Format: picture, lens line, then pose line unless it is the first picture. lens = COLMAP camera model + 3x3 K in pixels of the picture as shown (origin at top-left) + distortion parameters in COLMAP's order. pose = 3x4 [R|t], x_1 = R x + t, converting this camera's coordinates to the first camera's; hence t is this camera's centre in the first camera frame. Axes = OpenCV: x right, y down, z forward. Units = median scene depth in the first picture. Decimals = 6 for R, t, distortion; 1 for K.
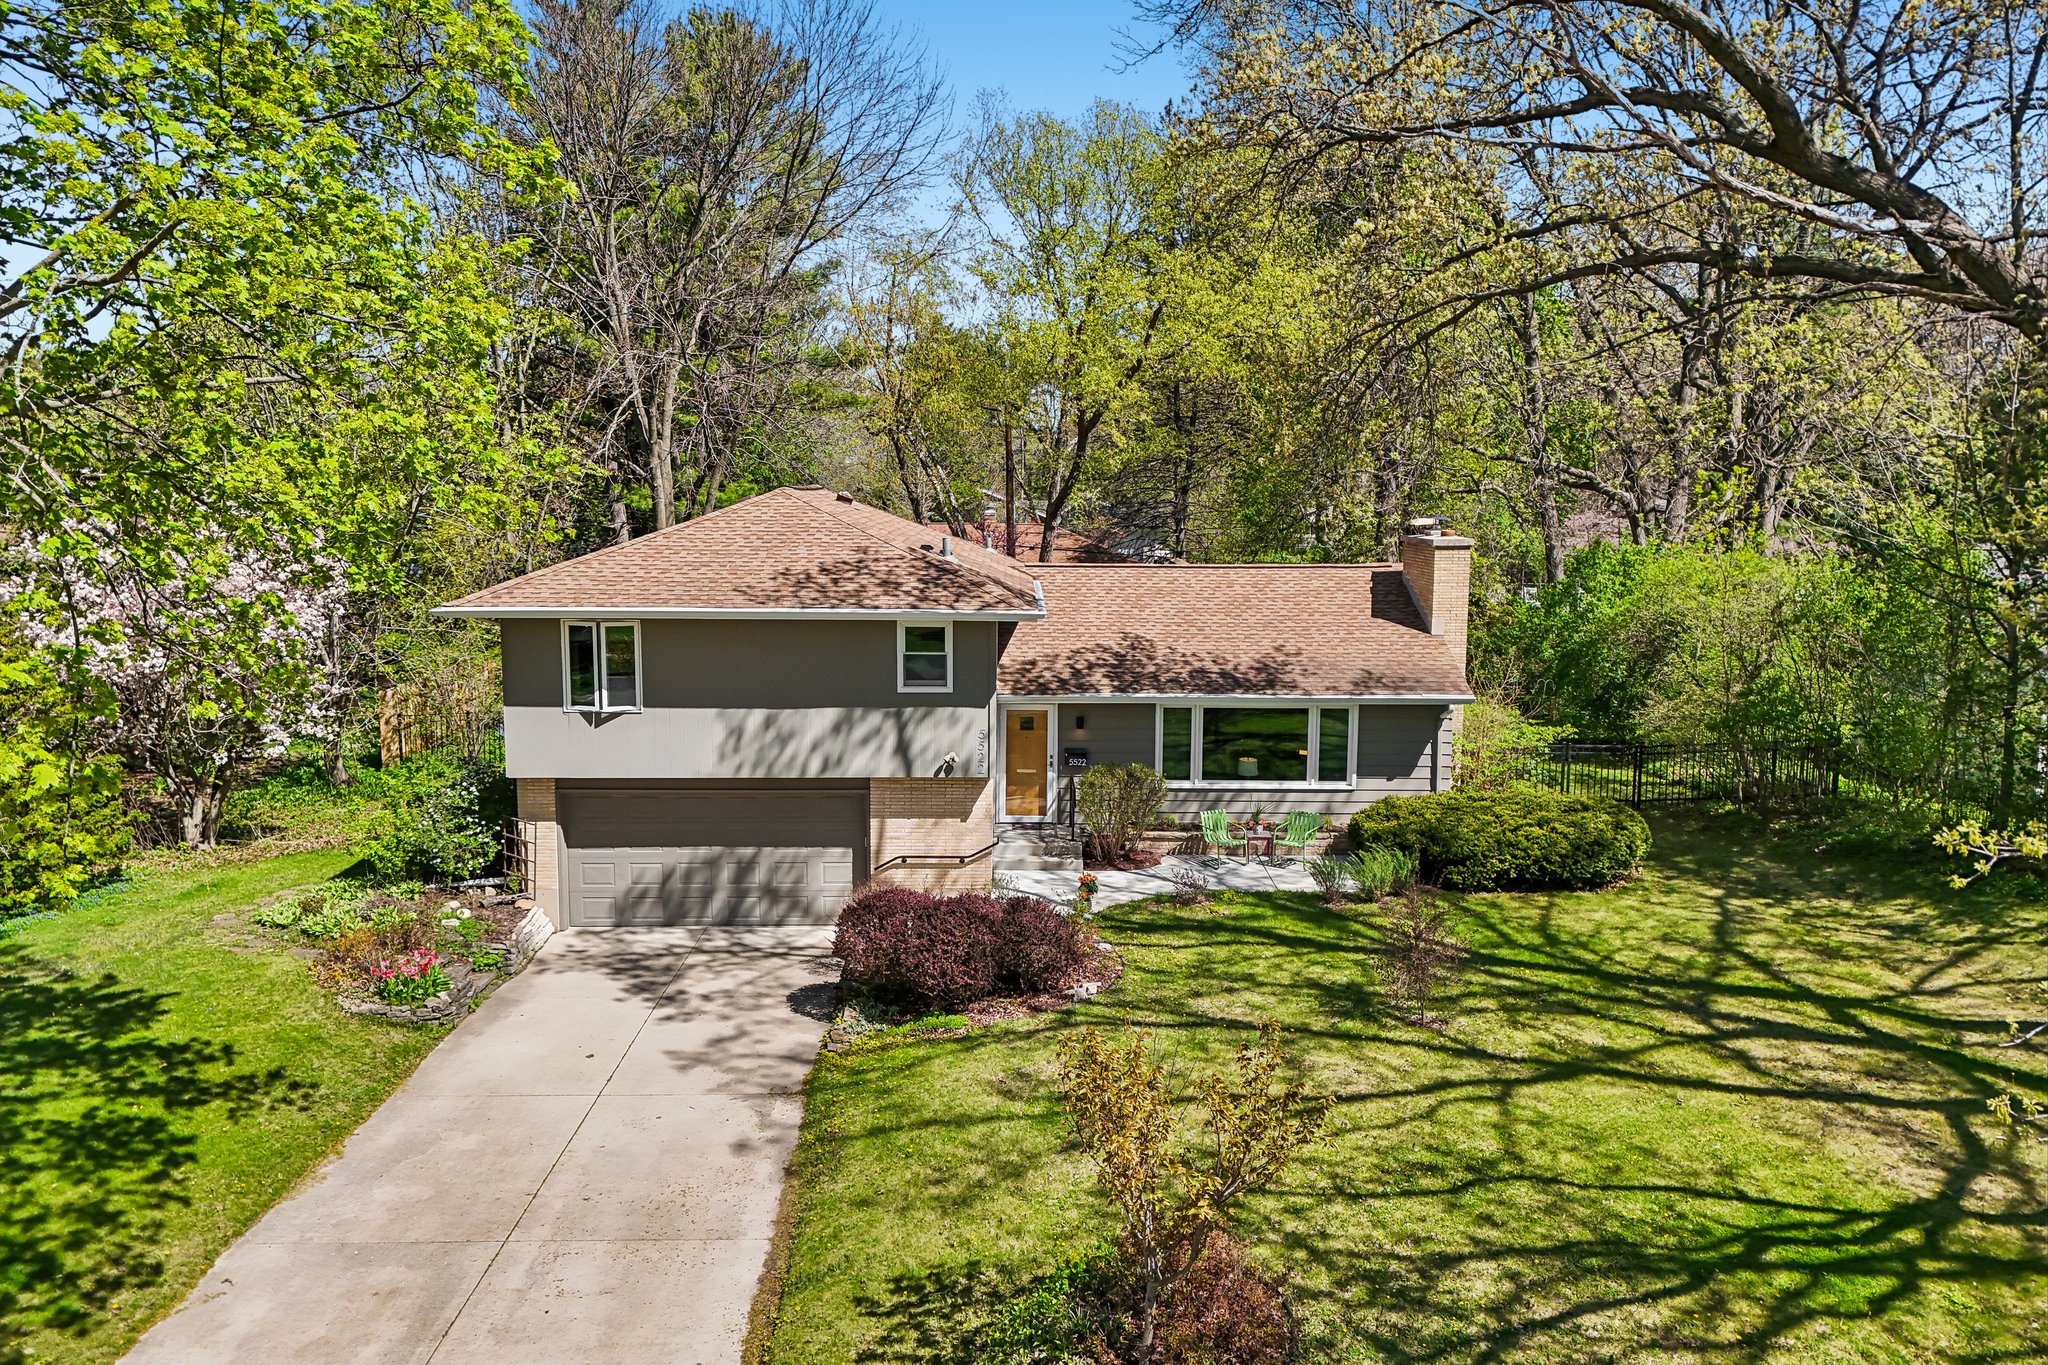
lens RADIAL K [[1545.6, 0, 1024.0], [0, 1545.6, 682.5], [0, 0, 1]] dist [0.077969, -0.065829]
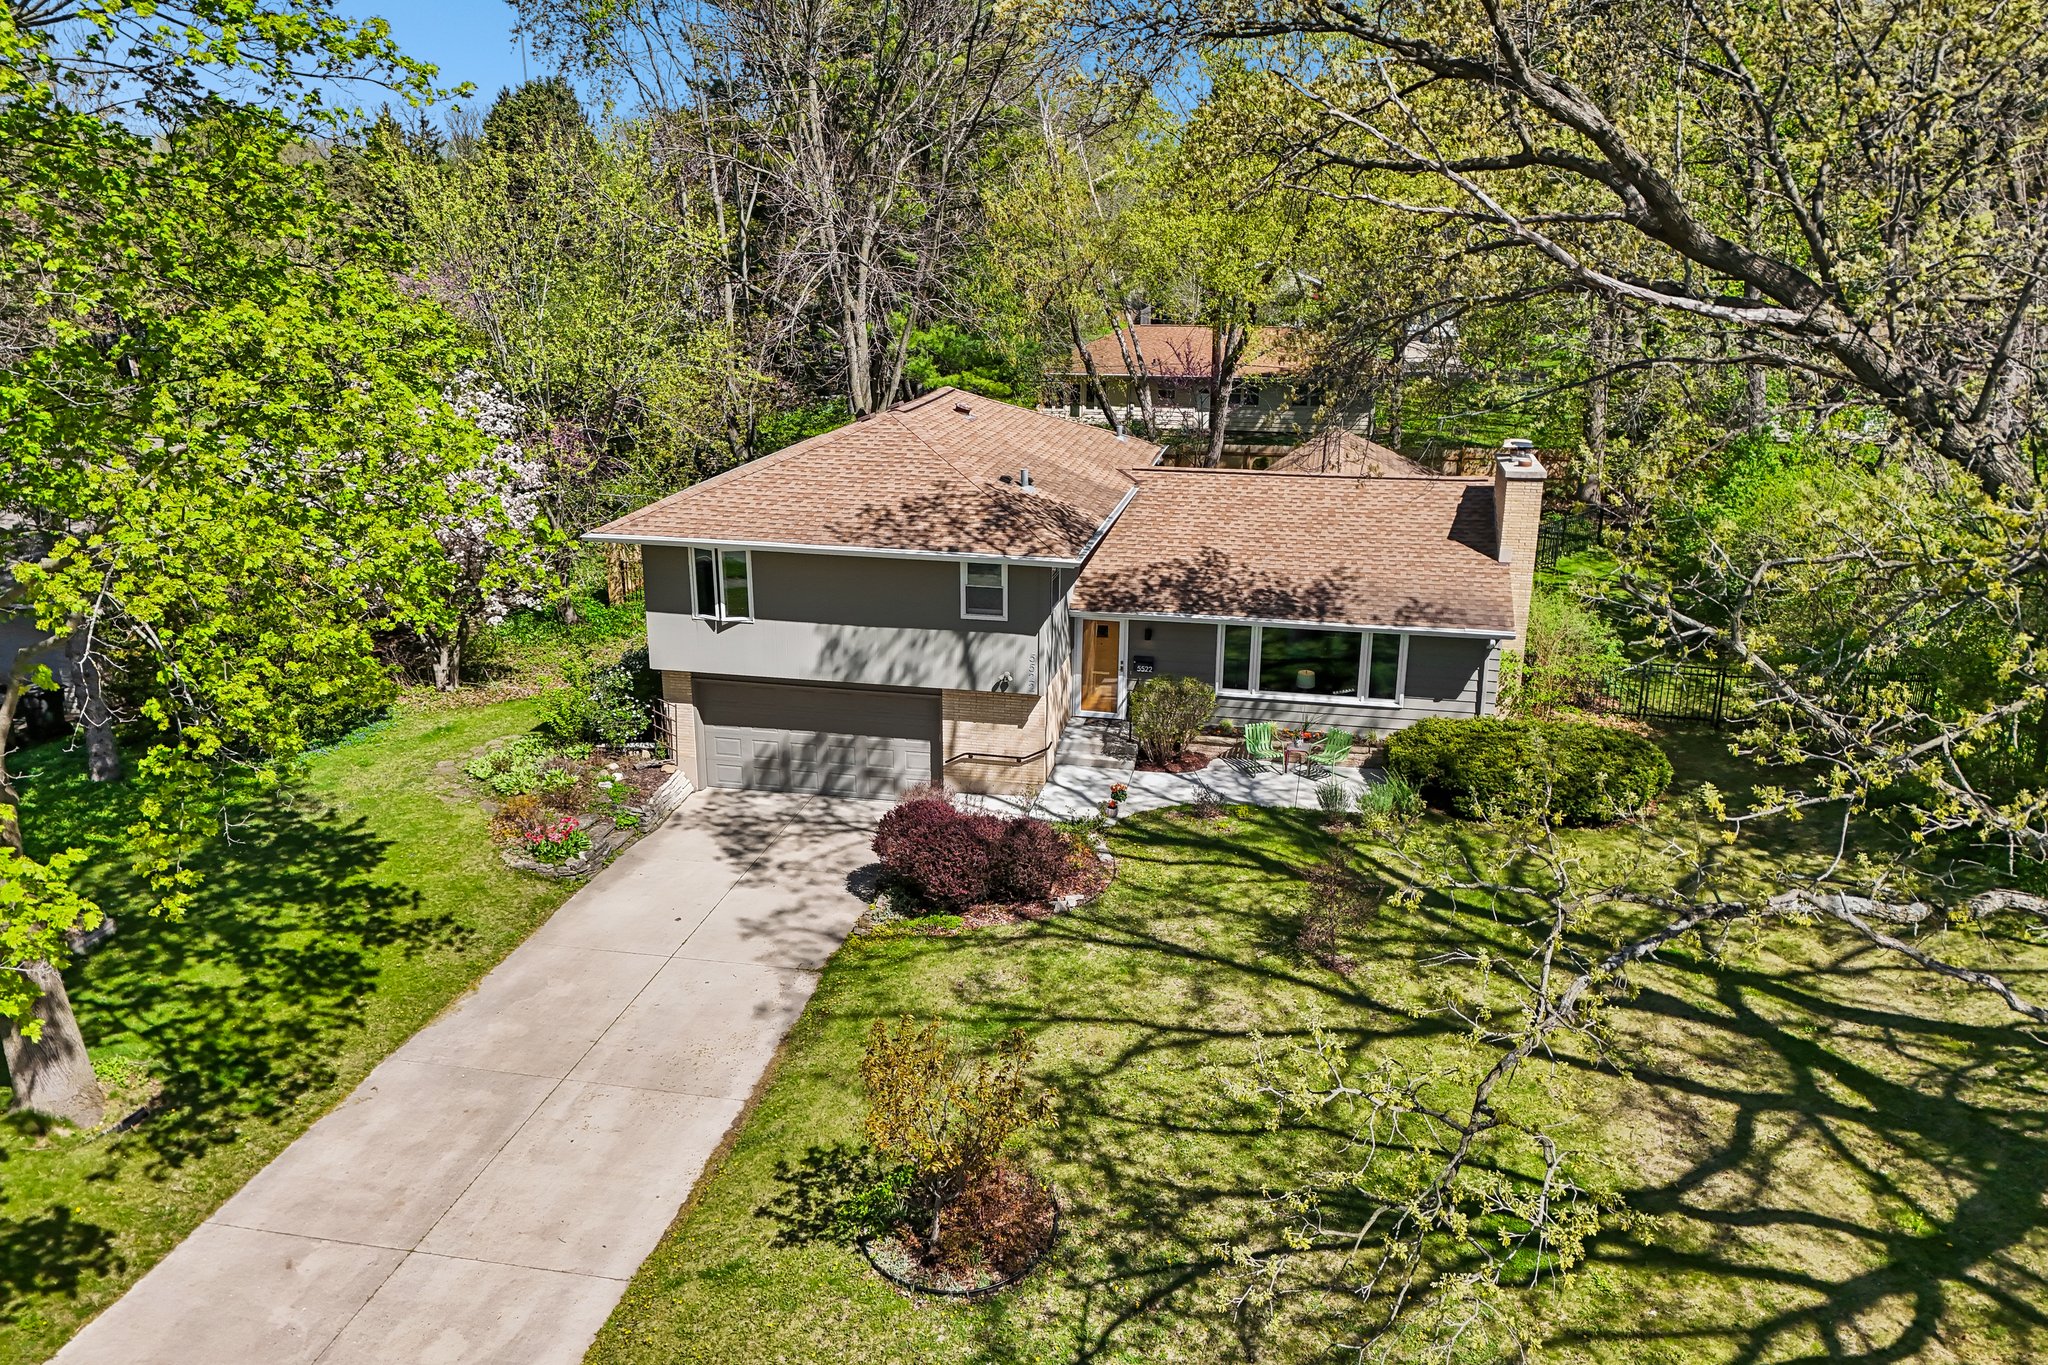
lens RADIAL K [[1545.6, 0, 1024.0], [0, 1545.6, 682.5], [0, 0, 1]] dist [0.077969, -0.065829]
pose [[0.976849, 0.065918, -0.203523, 0.220483], [-0.029766, 0.983971, 0.175825, -0.164748], [0.211851, -0.165696, 0.963153, -0.121087]]
